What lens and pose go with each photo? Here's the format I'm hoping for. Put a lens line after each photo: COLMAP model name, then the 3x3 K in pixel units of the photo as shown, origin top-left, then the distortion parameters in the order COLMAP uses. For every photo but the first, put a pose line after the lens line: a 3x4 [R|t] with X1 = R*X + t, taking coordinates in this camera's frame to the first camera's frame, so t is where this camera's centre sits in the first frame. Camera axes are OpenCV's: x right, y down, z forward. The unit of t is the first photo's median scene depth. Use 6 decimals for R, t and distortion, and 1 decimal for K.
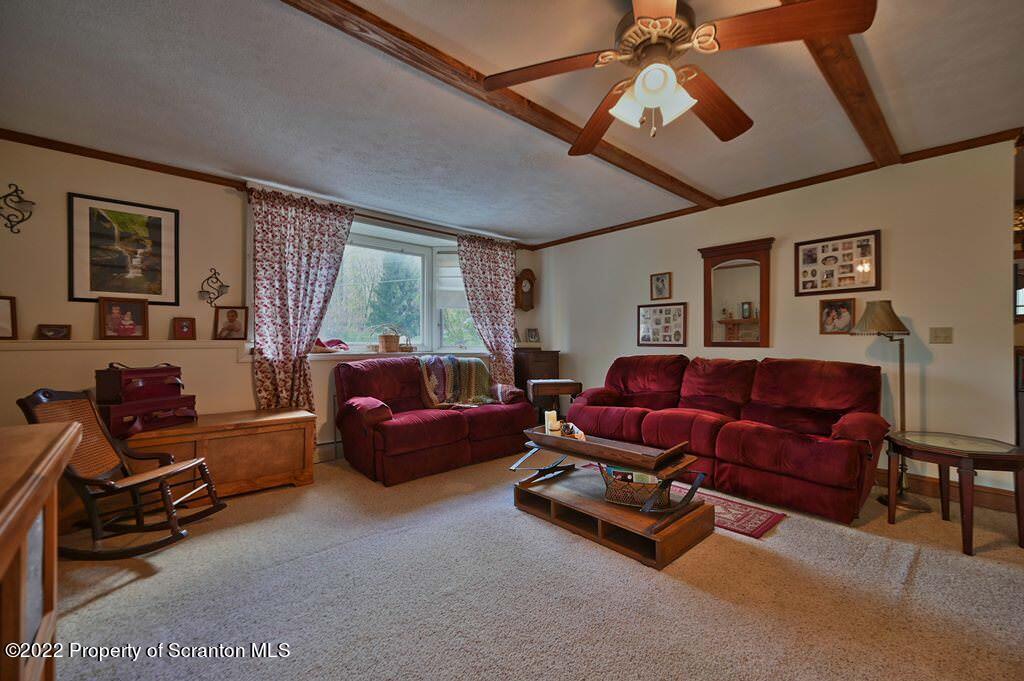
lens RADIAL K [[421.9, 0, 514.7], [0, 421.9, 342.5], [0, 0, 1]] dist [-0.000419, 0.000451]
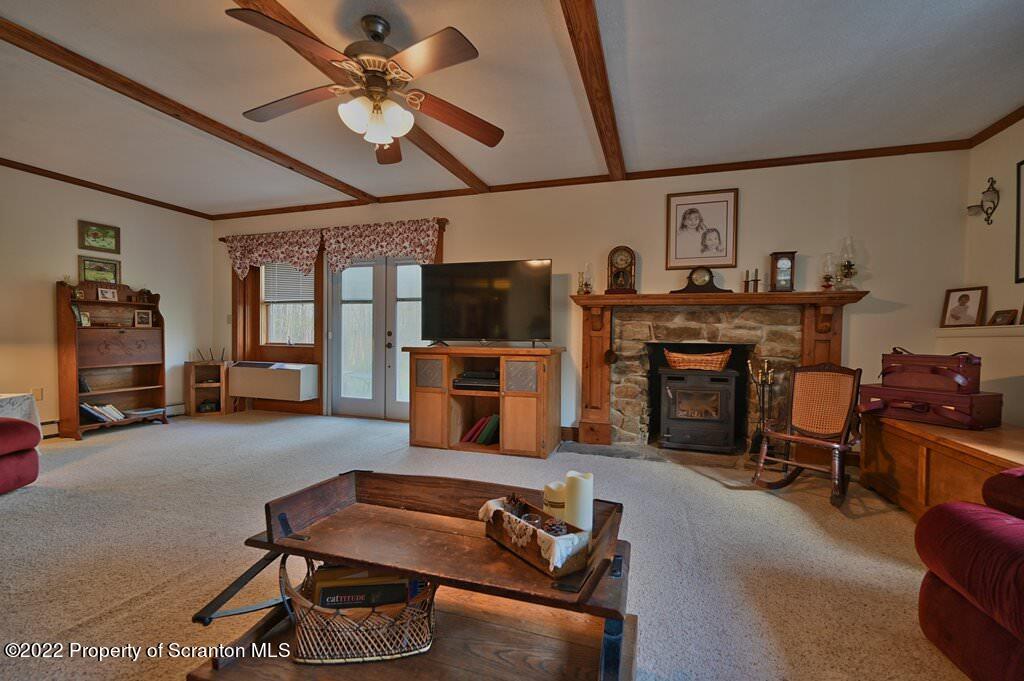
lens RADIAL K [[421.9, 0, 513.9], [0, 421.9, 342.2], [0, 0, 1]] dist [-0.000419, 0.000451]
pose [[-0.869966, -0.001575, -0.493109, 0.320567], [-0.008696, 0.999888, 0.012148, 0.025820], [0.493035, 0.014857, -0.869883, 1.230779]]
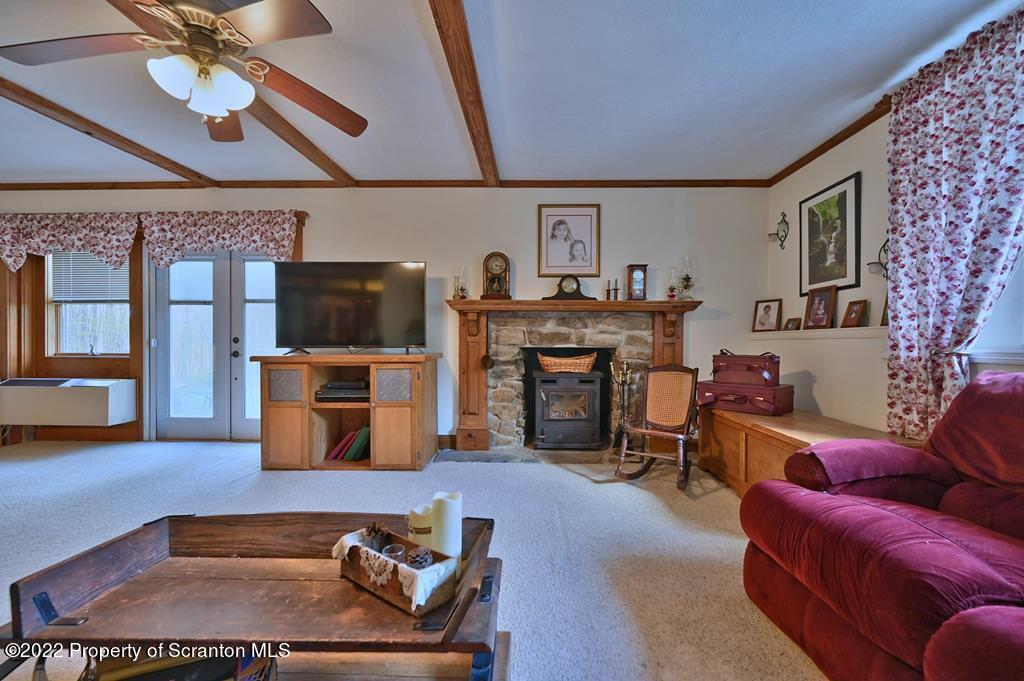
lens RADIAL K [[421.9, 0, 514.5], [0, 421.9, 340.4], [0, 0, 1]] dist [-0.000419, 0.000451]
pose [[-0.698859, -0.000237, -0.715259, 0.294567], [0.000512, 1.000000, -0.000832, 0.019828], [0.715259, -0.000947, -0.698859, 1.218250]]
